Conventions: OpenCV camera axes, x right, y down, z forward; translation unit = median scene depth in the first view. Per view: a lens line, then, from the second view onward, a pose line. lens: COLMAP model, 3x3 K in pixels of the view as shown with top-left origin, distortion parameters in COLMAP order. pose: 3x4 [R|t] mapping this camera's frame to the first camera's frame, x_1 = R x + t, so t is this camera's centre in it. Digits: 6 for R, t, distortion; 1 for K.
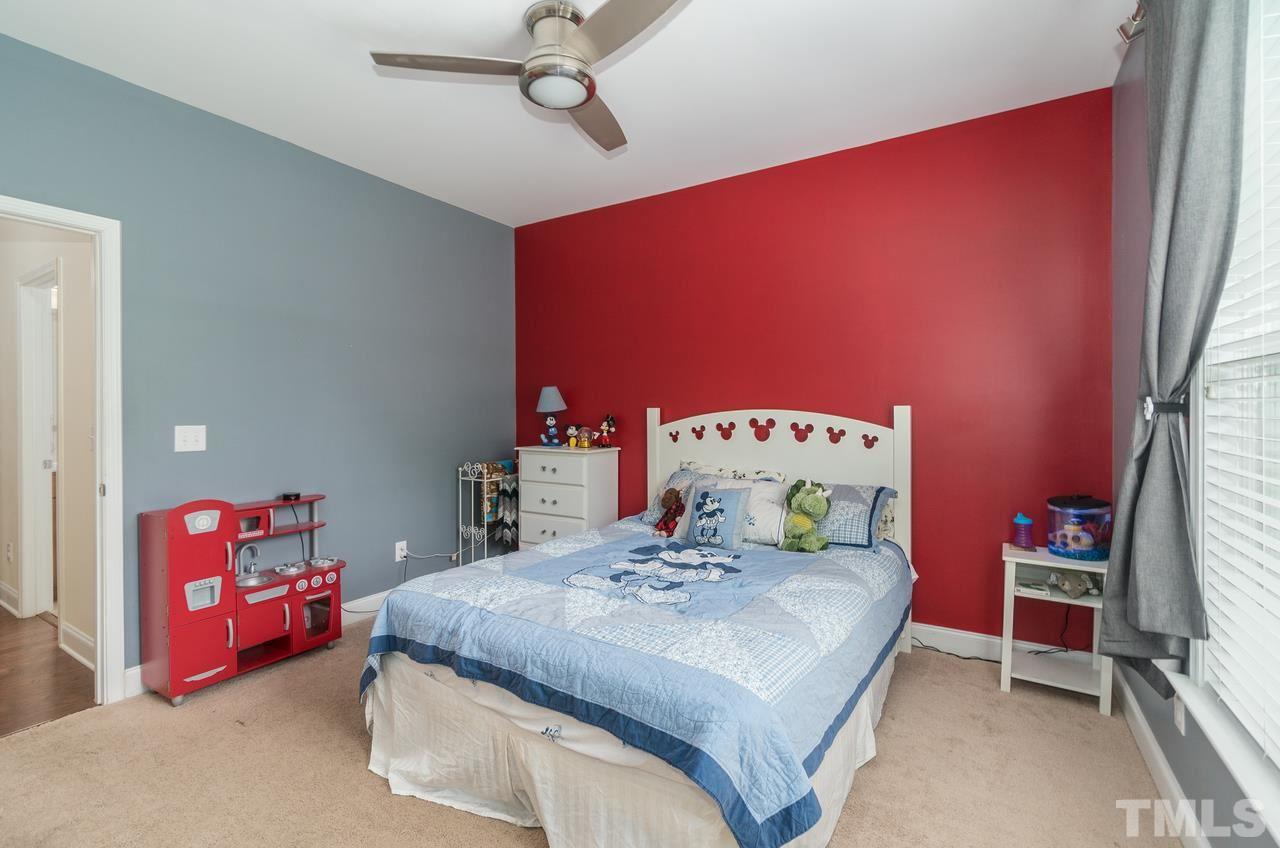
lens RADIAL K [[563.6, 0, 634.6], [0, 563.6, 419.3], [0, 0, 1]] dist [-0.003191, 0.002185]
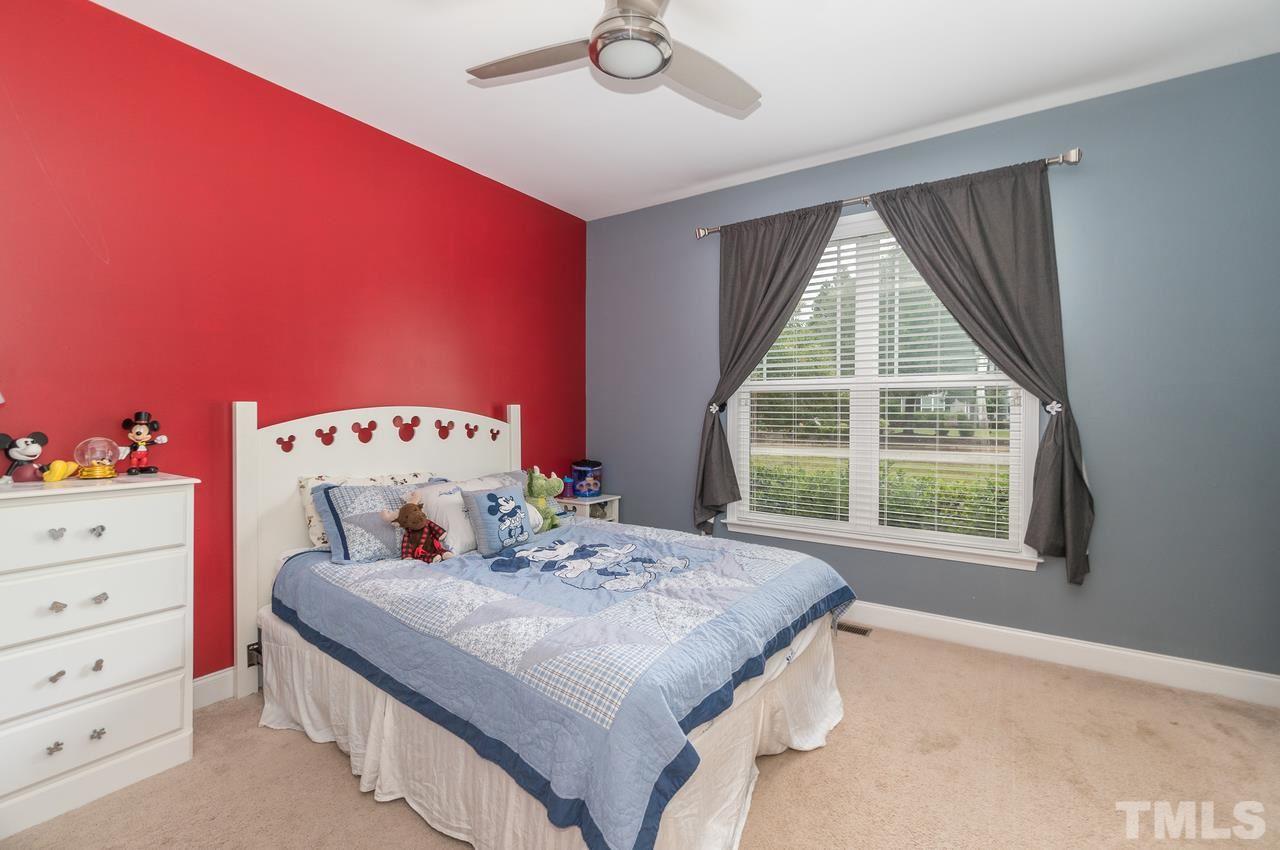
lens RADIAL K [[563.6, 0, 636.6], [0, 563.6, 417.0], [0, 0, 1]] dist [-0.003191, 0.002185]
pose [[0.043011, -0.010308, 0.999021, -0.658691], [0.011479, 0.999886, 0.009823, -0.004501], [-0.999009, 0.011045, 0.043124, 0.590015]]
